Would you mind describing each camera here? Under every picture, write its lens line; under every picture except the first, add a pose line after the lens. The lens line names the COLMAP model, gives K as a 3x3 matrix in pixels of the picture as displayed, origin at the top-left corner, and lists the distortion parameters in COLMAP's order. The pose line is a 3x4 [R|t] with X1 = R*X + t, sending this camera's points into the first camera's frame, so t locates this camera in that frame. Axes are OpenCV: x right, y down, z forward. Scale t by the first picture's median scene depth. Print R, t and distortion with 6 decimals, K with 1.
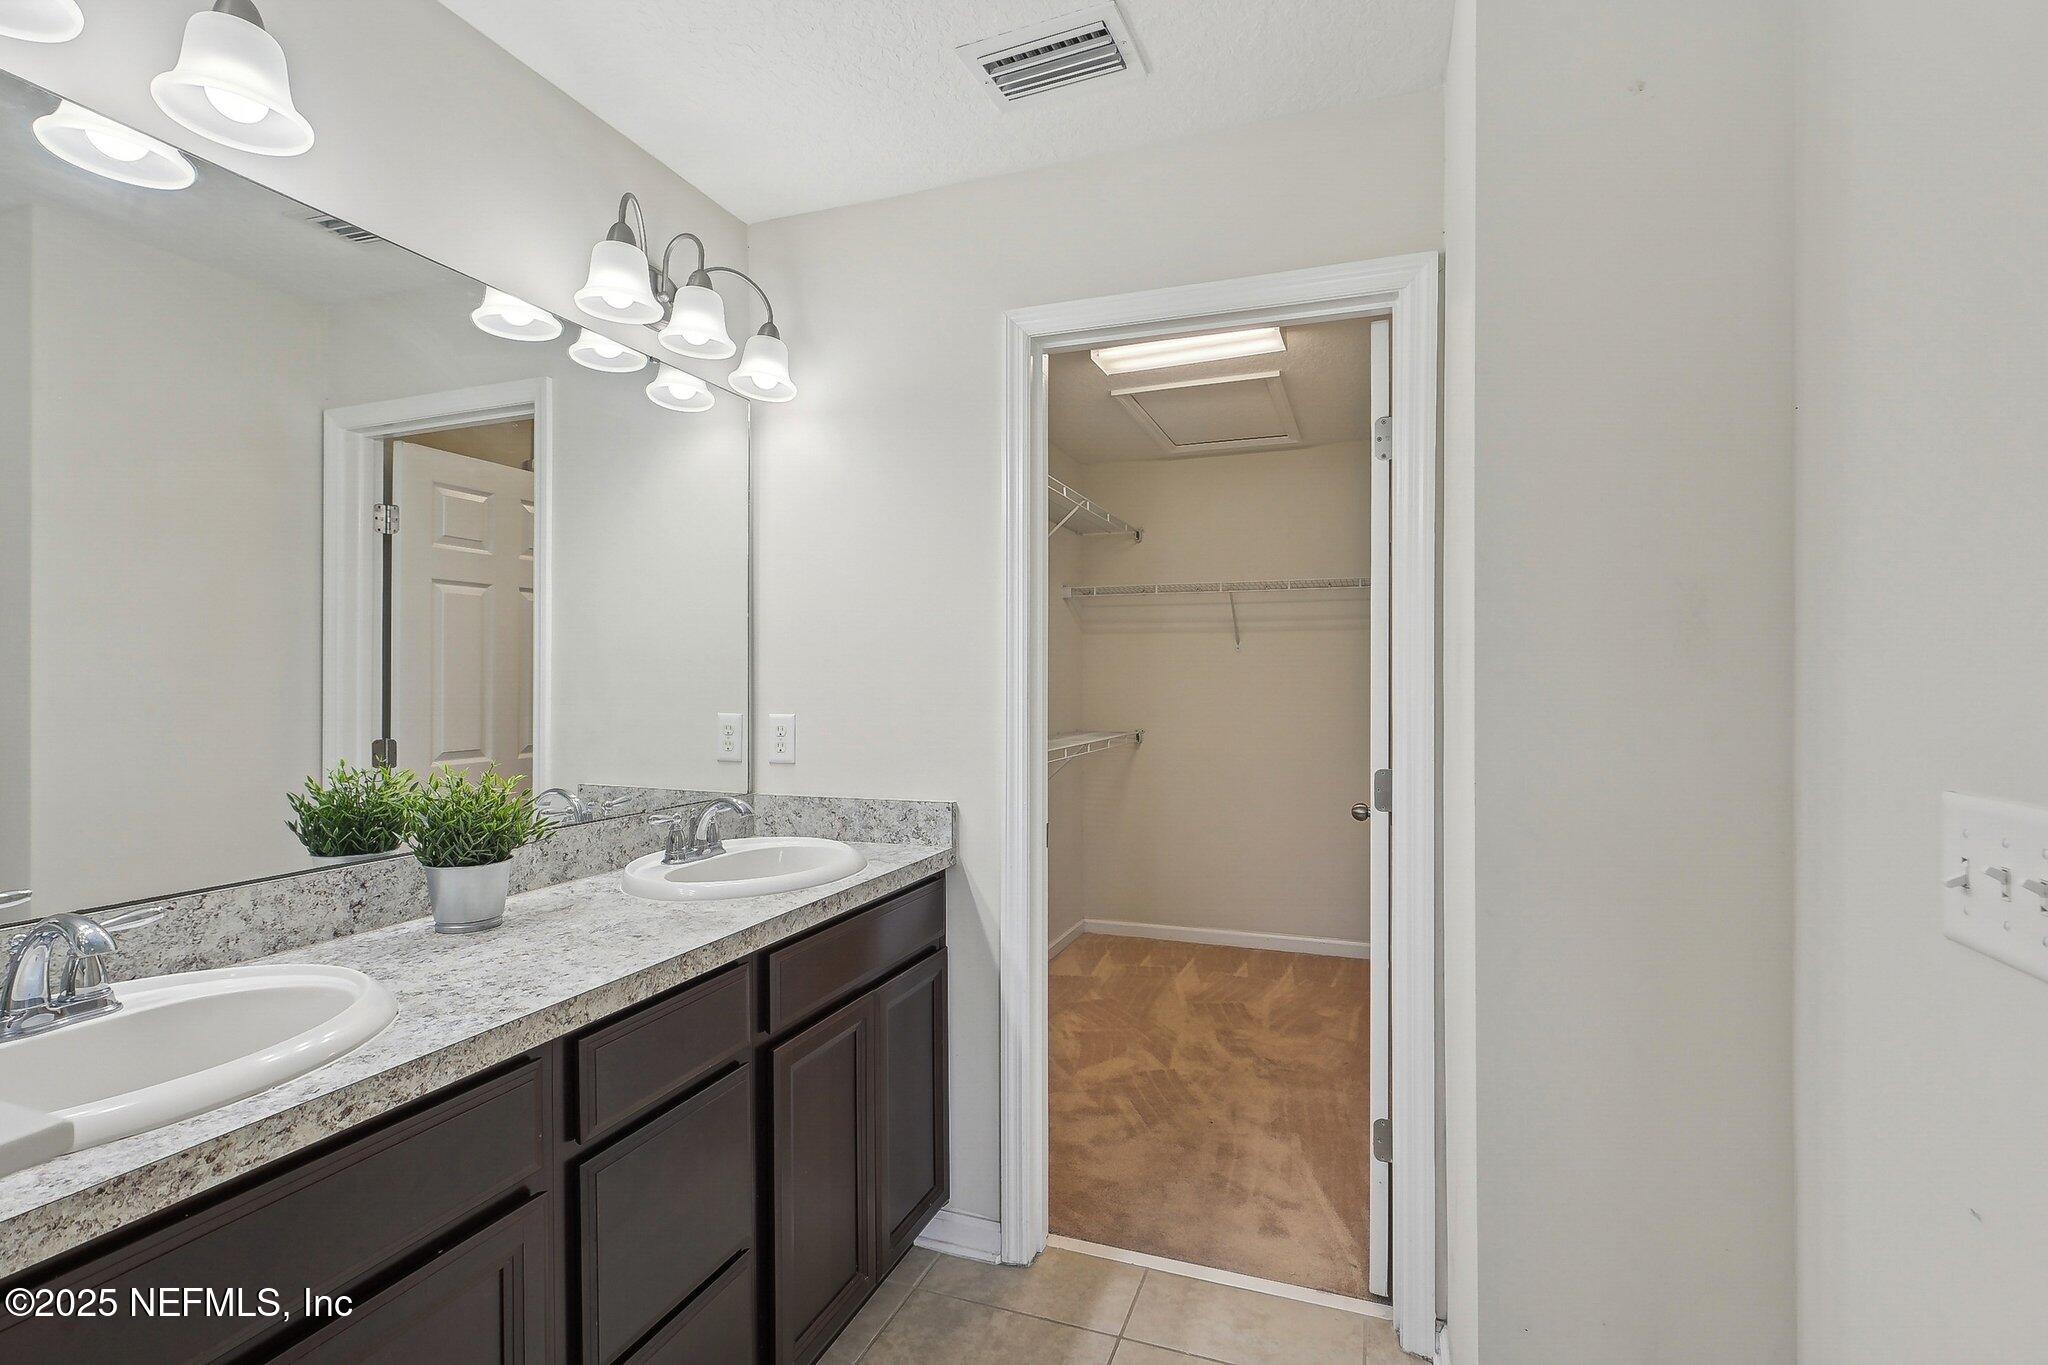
lens RADIAL K [[916.3, 0, 1031.6], [0, 916.3, 680.2], [0, 0, 1]] dist [-0.000563, -0.002084]
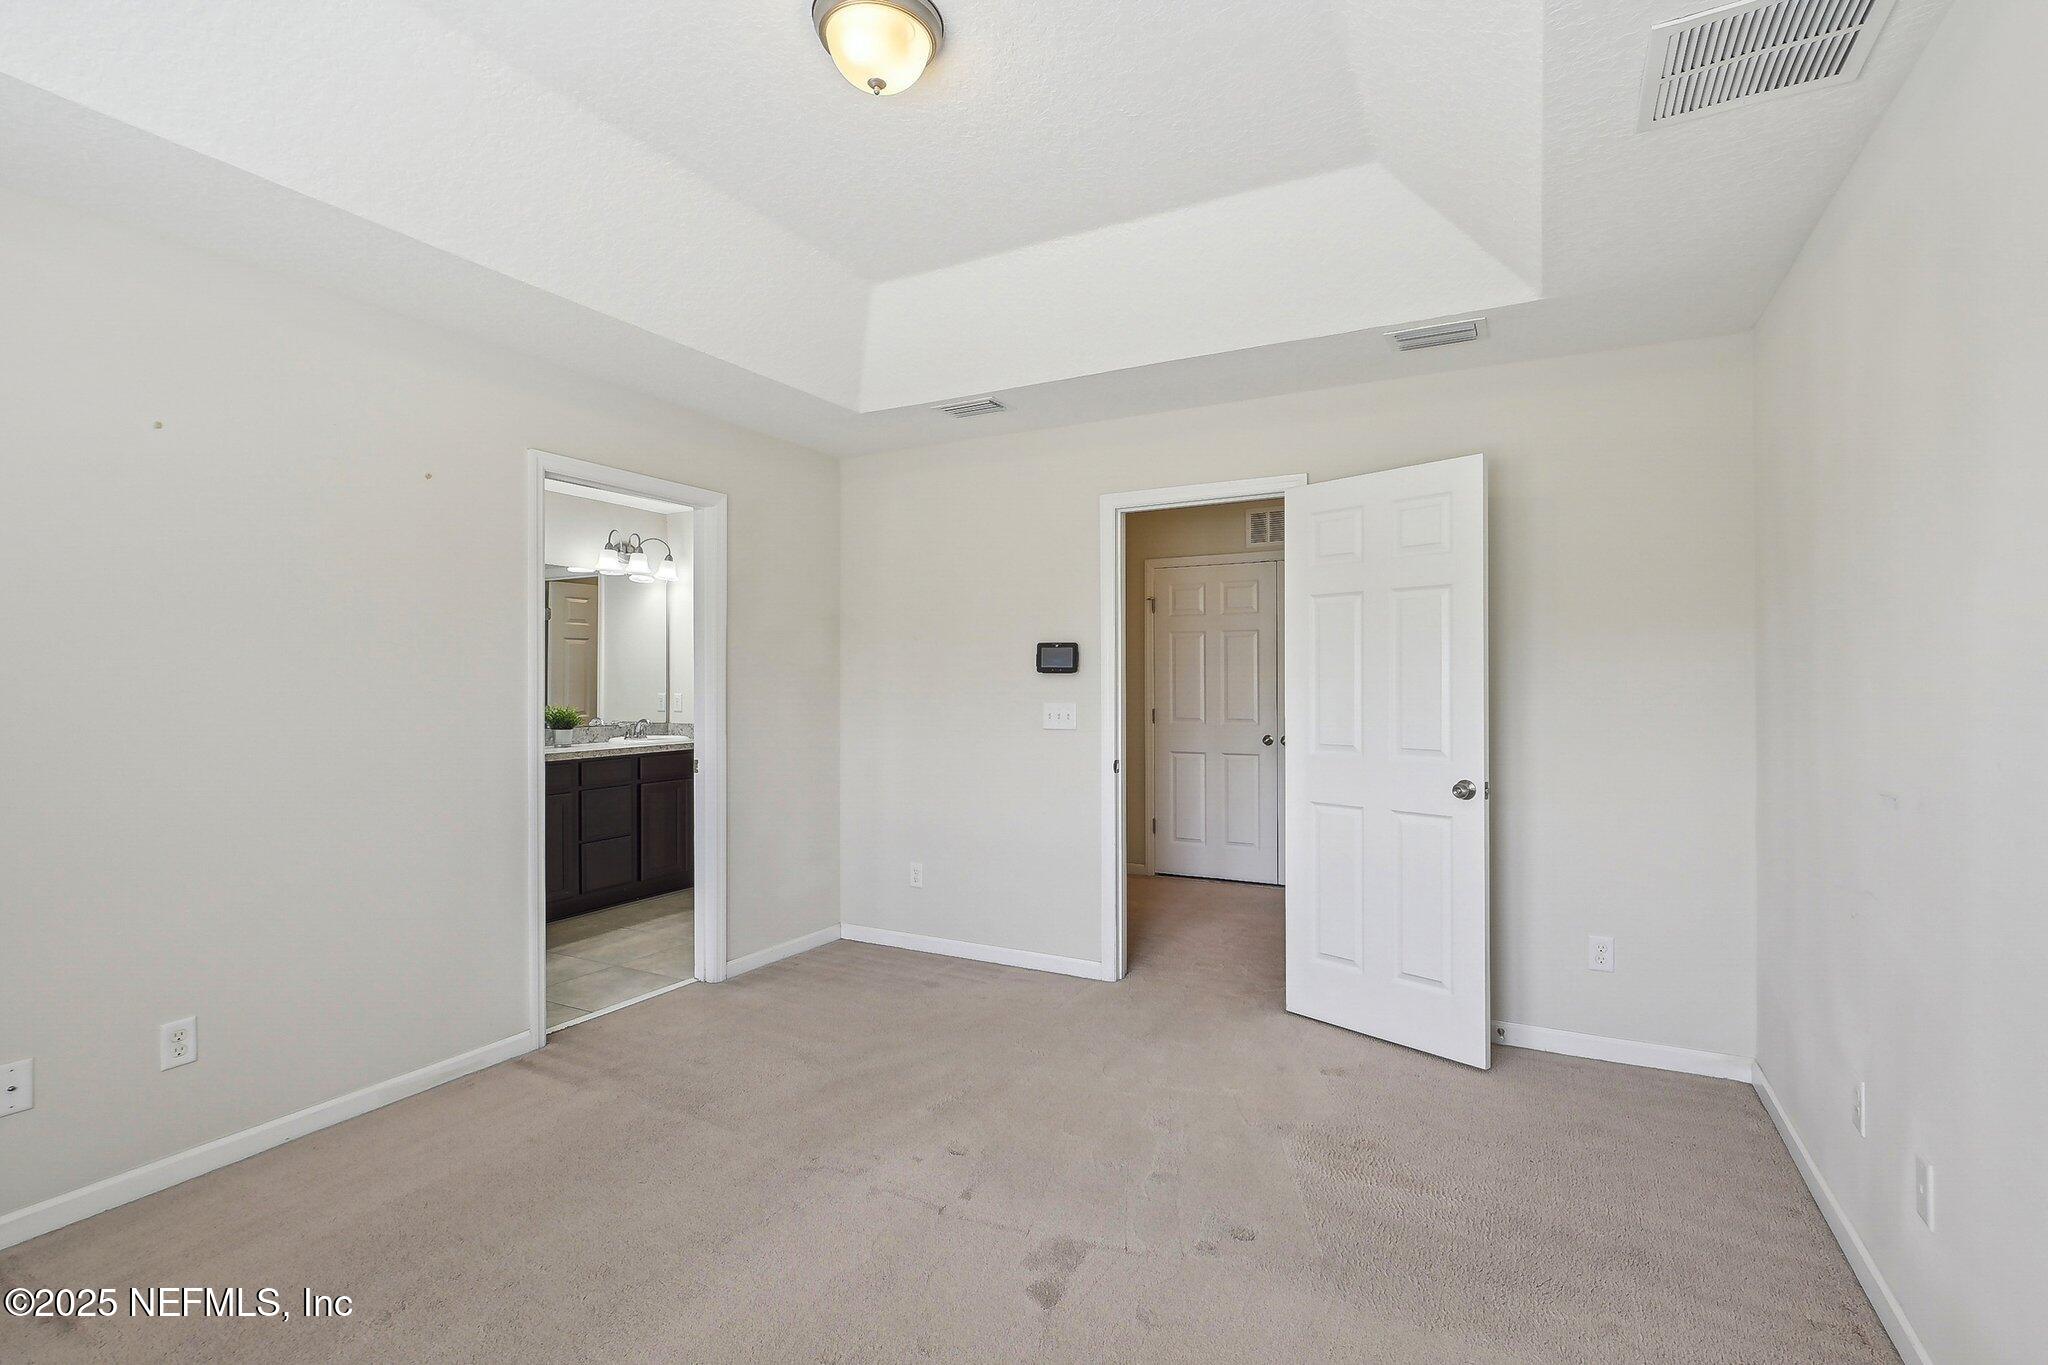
lens RADIAL K [[916.3, 0, 1024.6], [0, 916.3, 684.6], [0, 0, 1]] dist [-0.000563, -0.002084]
pose [[0.990376, 0.002166, -0.138385, 2.262016], [-0.002207, 0.999998, -0.000137, 0.016453], [0.138385, 0.000441, 0.990378, -3.128715]]
